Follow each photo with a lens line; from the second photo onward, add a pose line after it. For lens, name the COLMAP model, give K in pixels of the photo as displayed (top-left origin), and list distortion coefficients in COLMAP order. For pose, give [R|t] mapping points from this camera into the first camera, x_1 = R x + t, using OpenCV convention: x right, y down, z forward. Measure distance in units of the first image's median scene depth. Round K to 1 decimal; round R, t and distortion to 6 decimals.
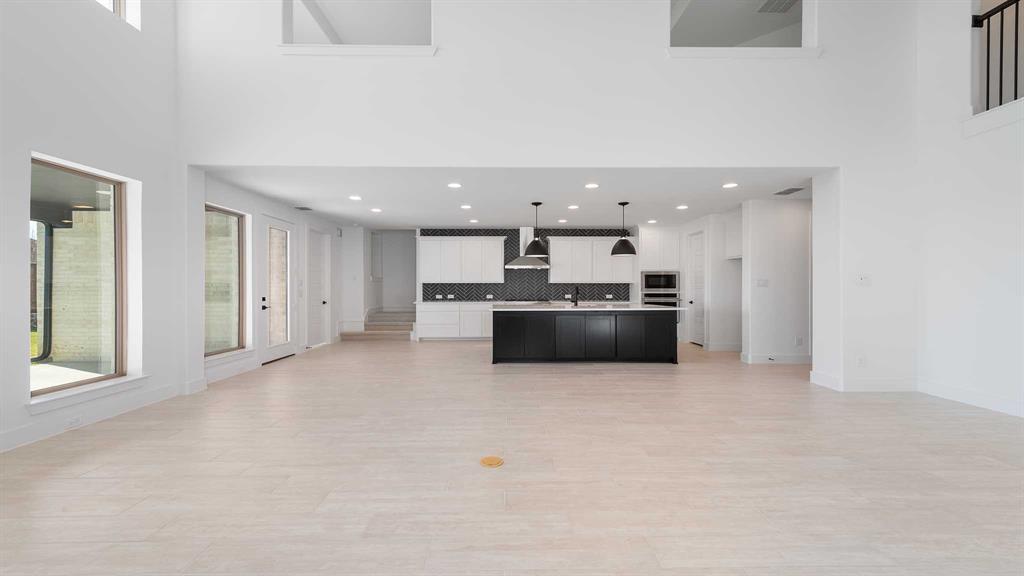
lens RADIAL K [[417.2, 0, 513.6], [0, 417.2, 289.3], [0, 0, 1]] dist [0.001515, -0.000757]
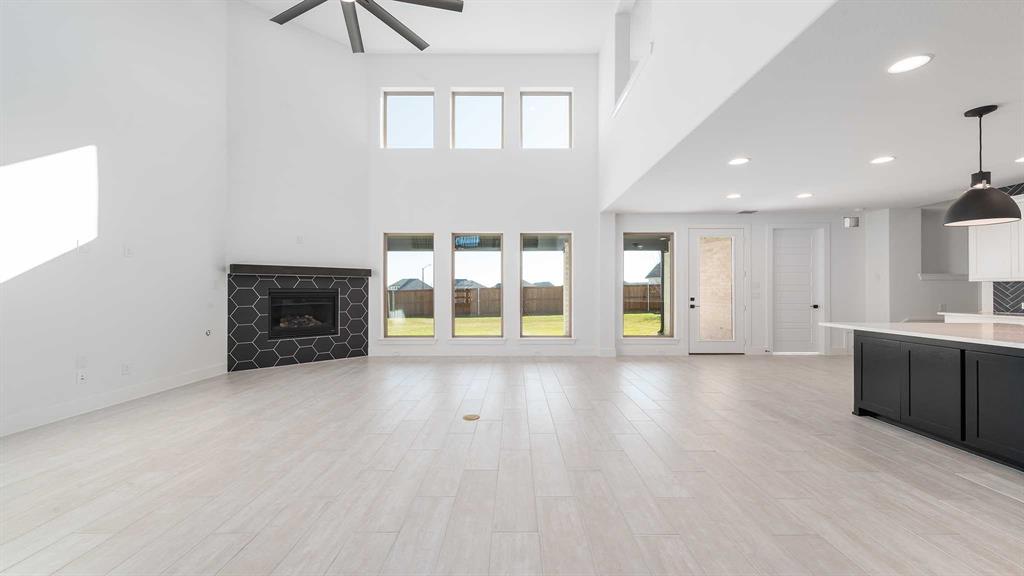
lens RADIAL K [[401.8, 0, 514.3], [0, 401.8, 288.5], [0, 0, 1]] dist [0.001025, 0.000206]
pose [[-0.013513, -0.002737, -0.999905, 0.395569], [-0.003634, 0.999990, -0.002688, -0.001785], [0.999902, 0.003597, -0.013523, 0.360790]]
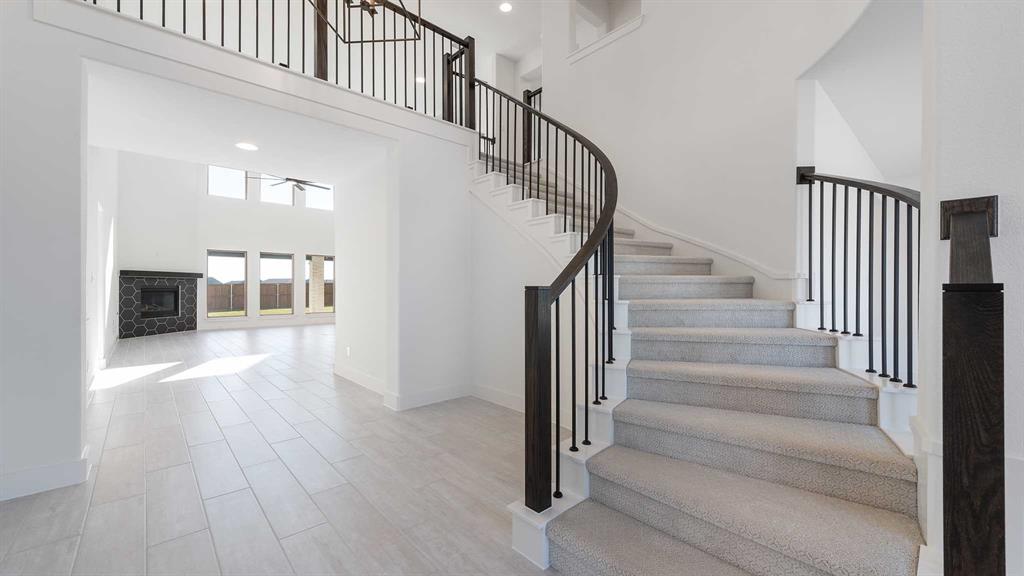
lens RADIAL K [[401.8, 0, 514.3], [0, 401.8, 288.5], [0, 0, 1]] dist [0.001025, 0.000206]
pose [[0.670529, 0.011076, -0.741801, 1.165427], [-0.014949, 0.999887, 0.001417, -0.010982], [0.741733, 0.010139, 0.670619, -0.050418]]
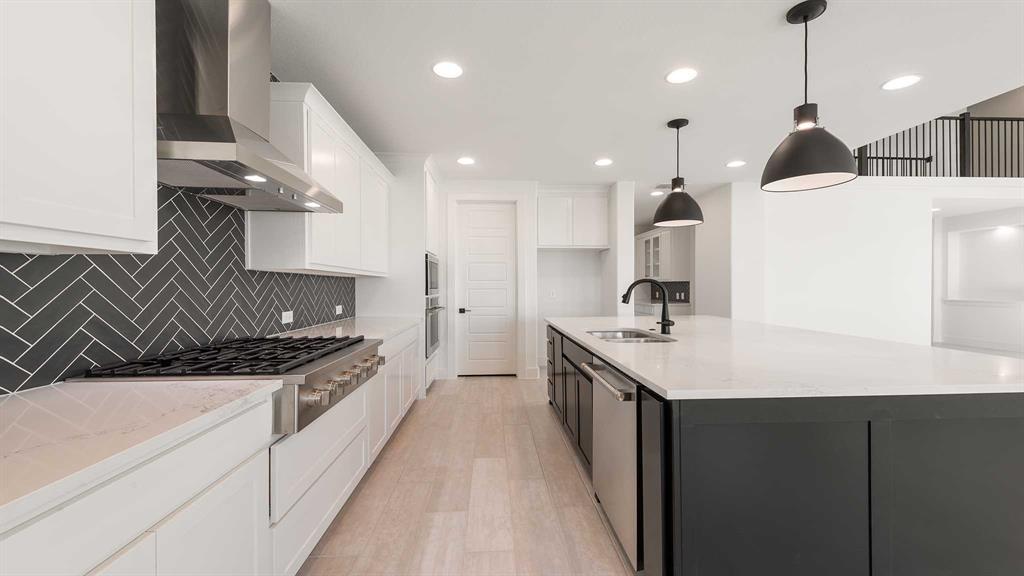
lens RADIAL K [[417.2, 0, 513.6], [0, 417.2, 289.3], [0, 0, 1]] dist [0.001515, -0.000757]
pose [[-0.046141, -0.007296, 0.998908, -0.183250], [0.008391, 0.999935, 0.007691, -0.003796], [-0.998900, 0.008737, -0.046077, 0.929786]]
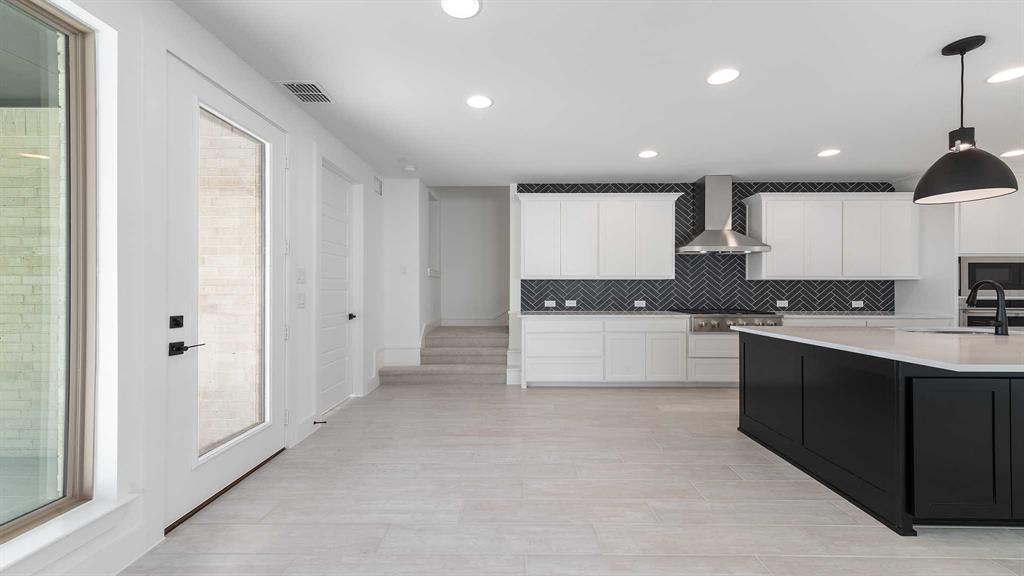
lens RADIAL K [[401.8, 0, 514.3], [0, 401.8, 288.5], [0, 0, 1]] dist [0.001025, 0.000206]
pose [[0.999813, 0.001103, -0.019299, -0.236701], [-0.001178, 0.999992, -0.003884, -0.000963], [0.019295, 0.003906, 0.999806, 0.495143]]
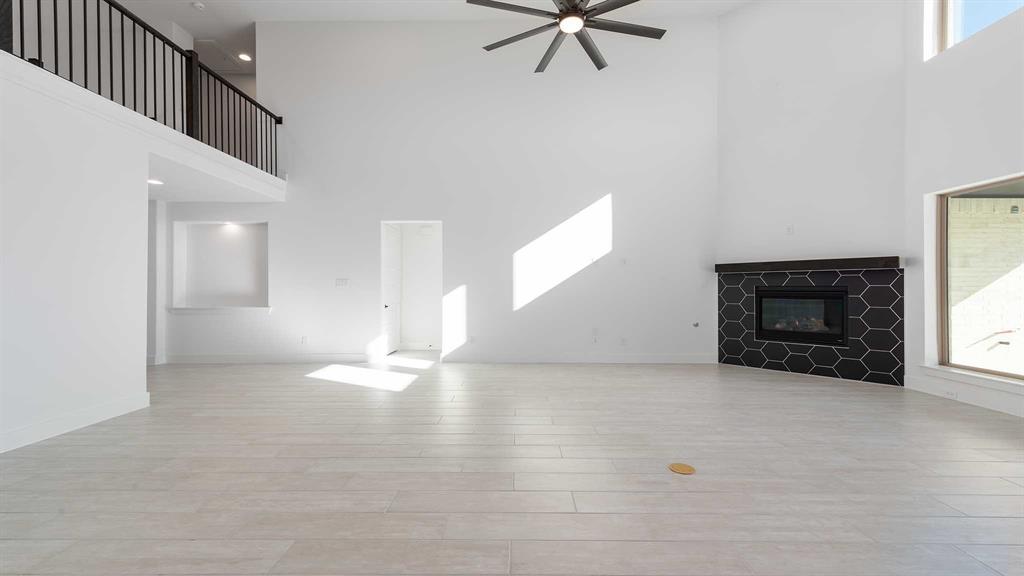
lens RADIAL K [[401.8, 0, 514.3], [0, 401.8, 288.5], [0, 0, 1]] dist [0.001025, 0.000206]
pose [[-0.999820, 0.000941, 0.018968, 0.099306], [0.001015, 0.999992, 0.003912, -0.001369], [-0.018964, 0.003931, -0.999812, 0.602206]]
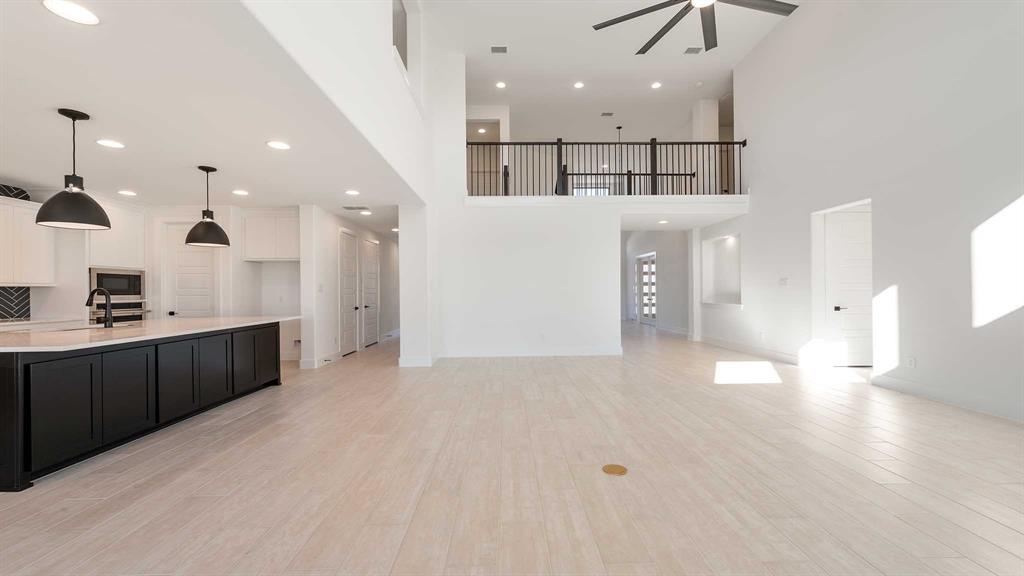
lens RADIAL K [[417.2, 0, 513.6], [0, 417.2, 289.3], [0, 0, 1]] dist [0.001515, -0.000757]
pose [[-0.011203, 0.003033, 0.999933, -0.316912], [0.012965, 0.999912, -0.002888, -0.001230], [-0.999853, 0.012932, -0.011241, 0.386776]]
